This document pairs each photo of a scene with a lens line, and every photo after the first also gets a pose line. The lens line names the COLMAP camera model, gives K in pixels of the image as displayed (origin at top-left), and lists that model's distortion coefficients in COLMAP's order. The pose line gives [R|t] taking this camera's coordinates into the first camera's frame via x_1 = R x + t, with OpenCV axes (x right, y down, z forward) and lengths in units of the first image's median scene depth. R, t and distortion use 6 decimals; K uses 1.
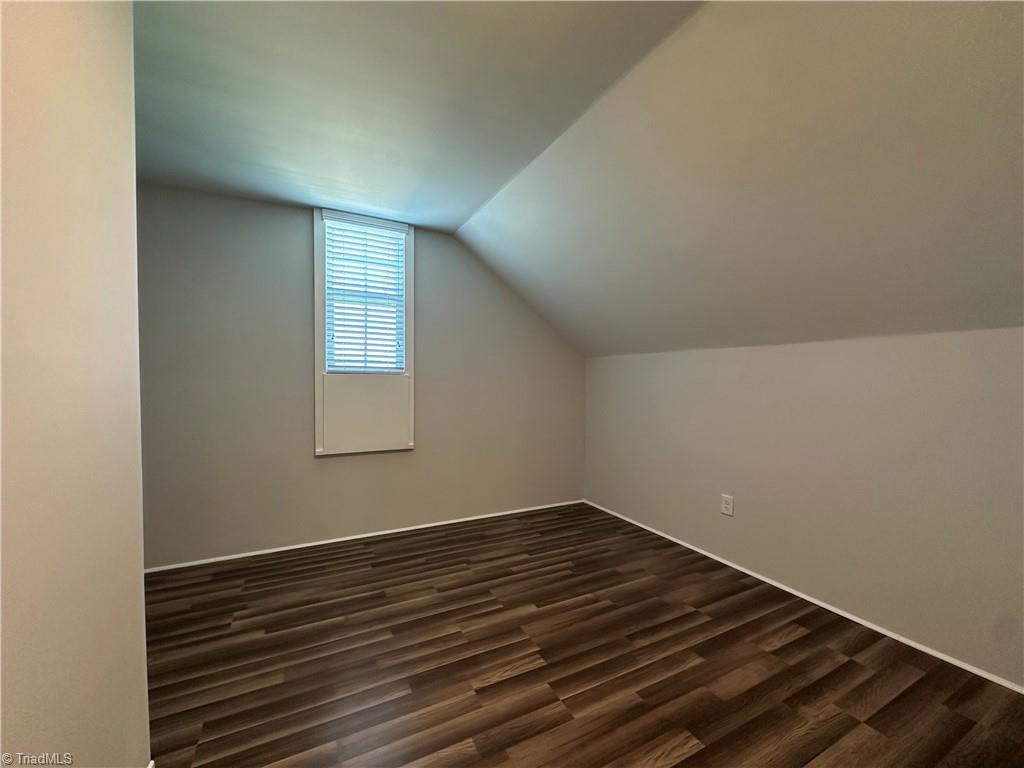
lens RADIAL K [[417.9, 0, 512.0], [0, 417.9, 384.0], [0, 0, 1]] dist [0.013593, -0.000050]
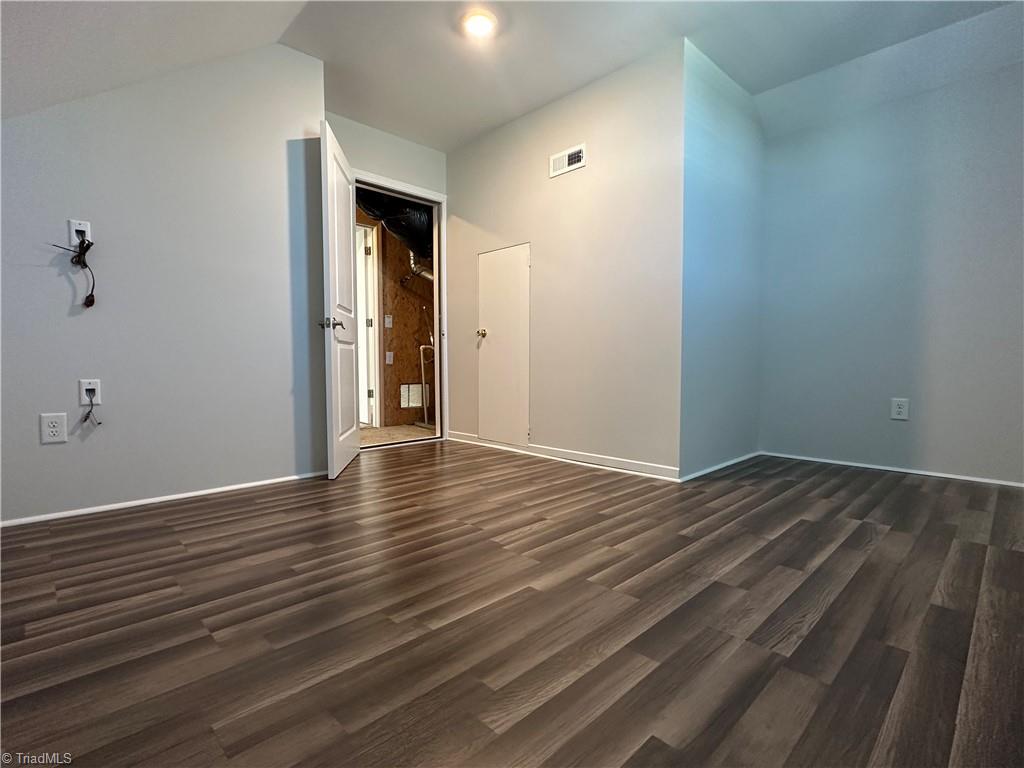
lens RADIAL K [[505.2, 0, 512.0], [0, 505.2, 384.0], [0, 0, 1]] dist [-0.000514, -0.001451]
pose [[-0.955119, 0.009081, -0.296082, 0.292213], [-0.007709, 0.998430, 0.055489, 0.231864], [0.296121, 0.055281, -0.953549, 1.678361]]
